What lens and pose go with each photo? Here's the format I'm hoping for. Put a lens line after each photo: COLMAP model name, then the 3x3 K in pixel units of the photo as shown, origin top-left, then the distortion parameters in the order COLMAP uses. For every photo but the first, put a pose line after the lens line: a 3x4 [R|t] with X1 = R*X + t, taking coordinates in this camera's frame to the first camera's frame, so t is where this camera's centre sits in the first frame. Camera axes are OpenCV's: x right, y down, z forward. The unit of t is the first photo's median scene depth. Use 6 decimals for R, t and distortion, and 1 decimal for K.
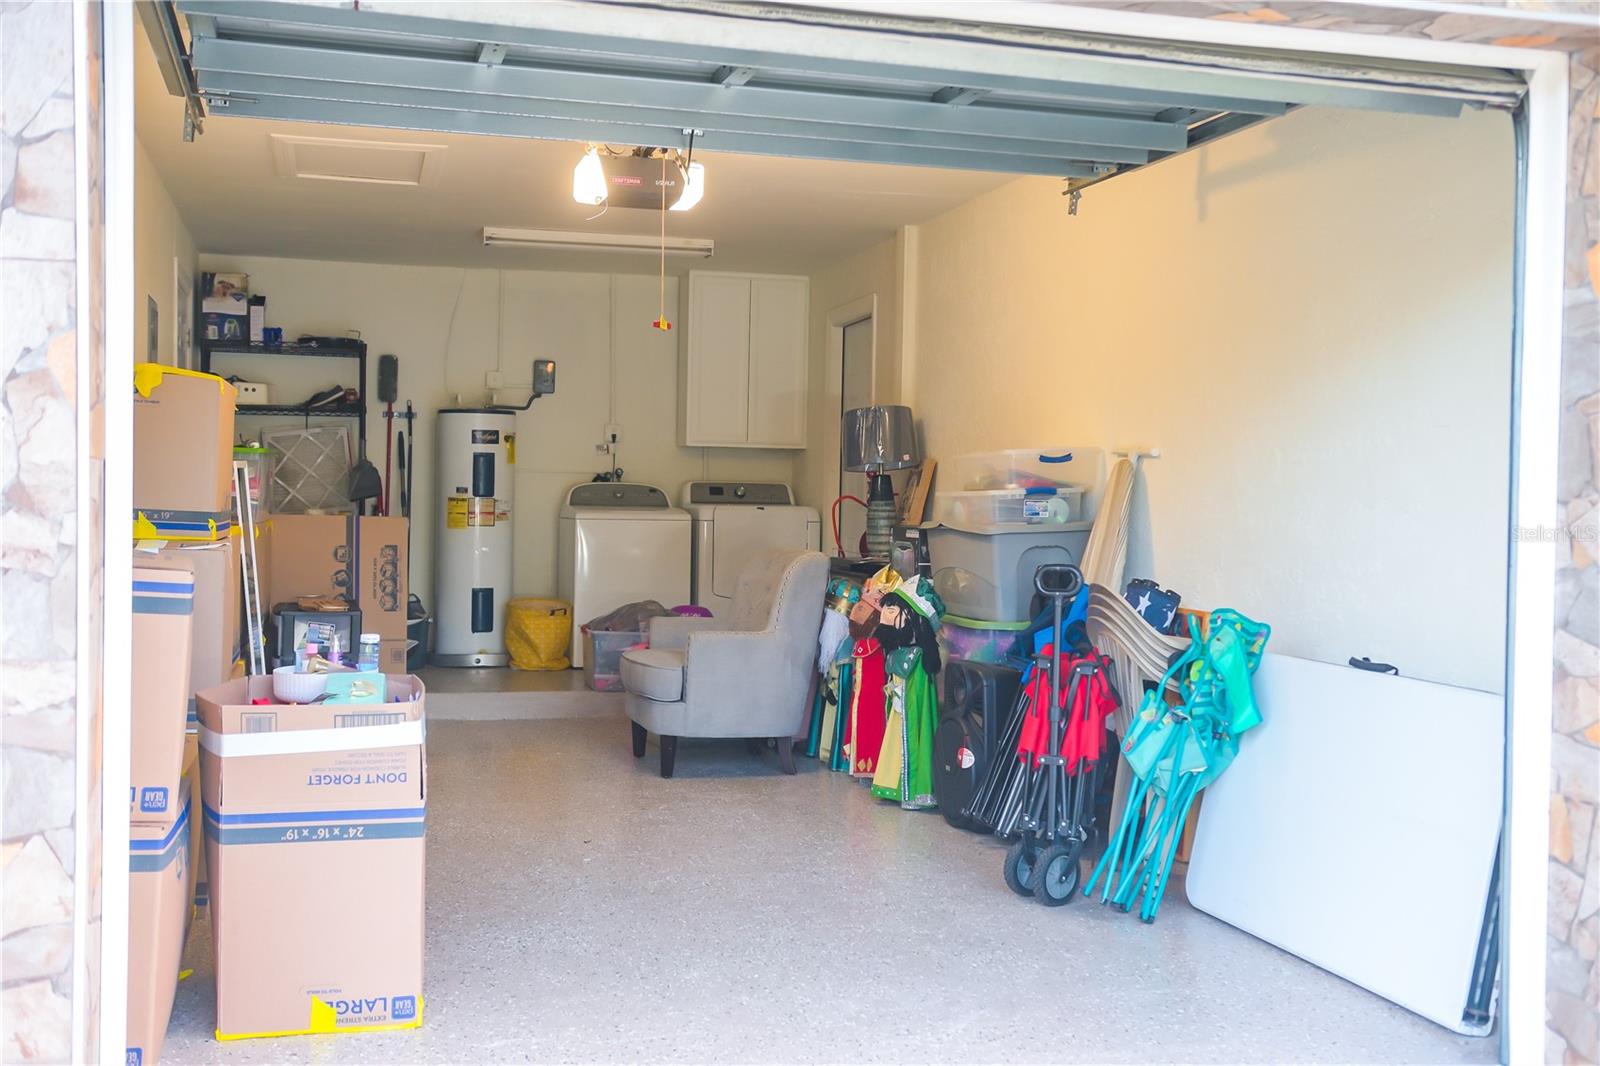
lens RADIAL K [[1775.1, 0, 800.0], [0, 1775.1, 533.0], [0, 0, 1]] dist [0.002954, 0.012549]
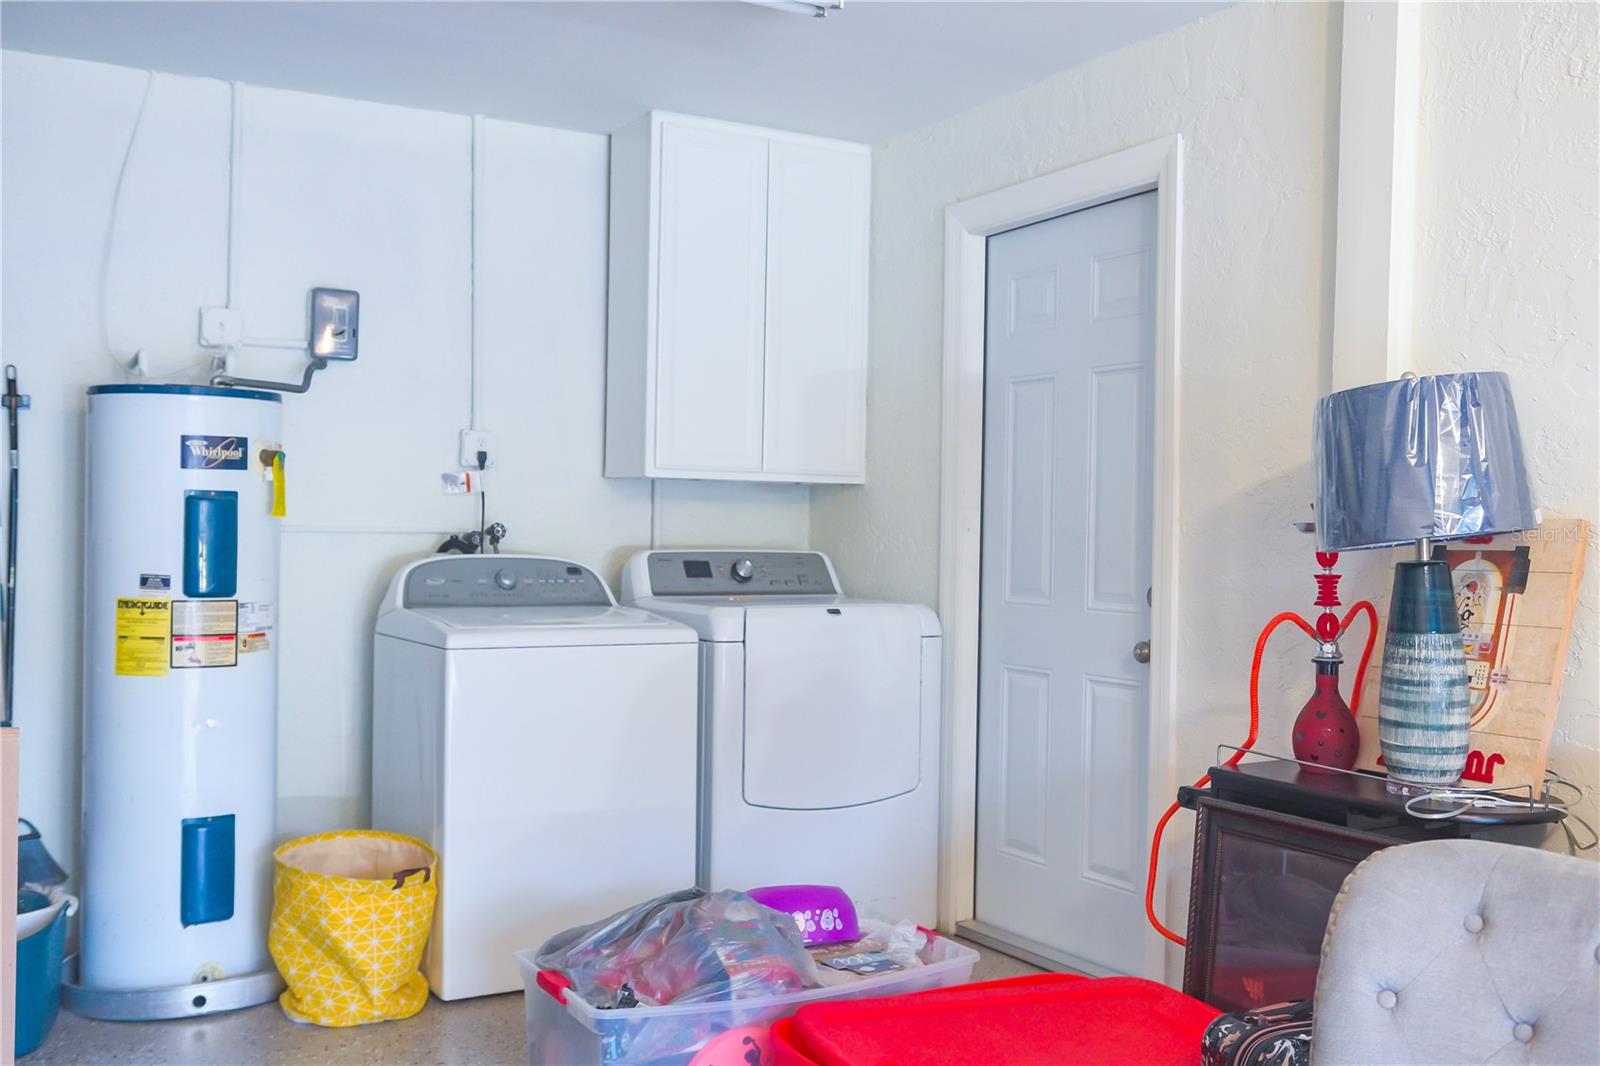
lens RADIAL K [[1539.1, 0, 800.0], [0, 1539.1, 533.0], [0, 0, 1]] dist [-0.015522, 0.004211]
pose [[0.964432, -0.003661, 0.264306, -0.139225], [0.007199, 0.999897, -0.012420, -0.029679], [-0.264233, 0.013881, 0.964359, 0.613706]]
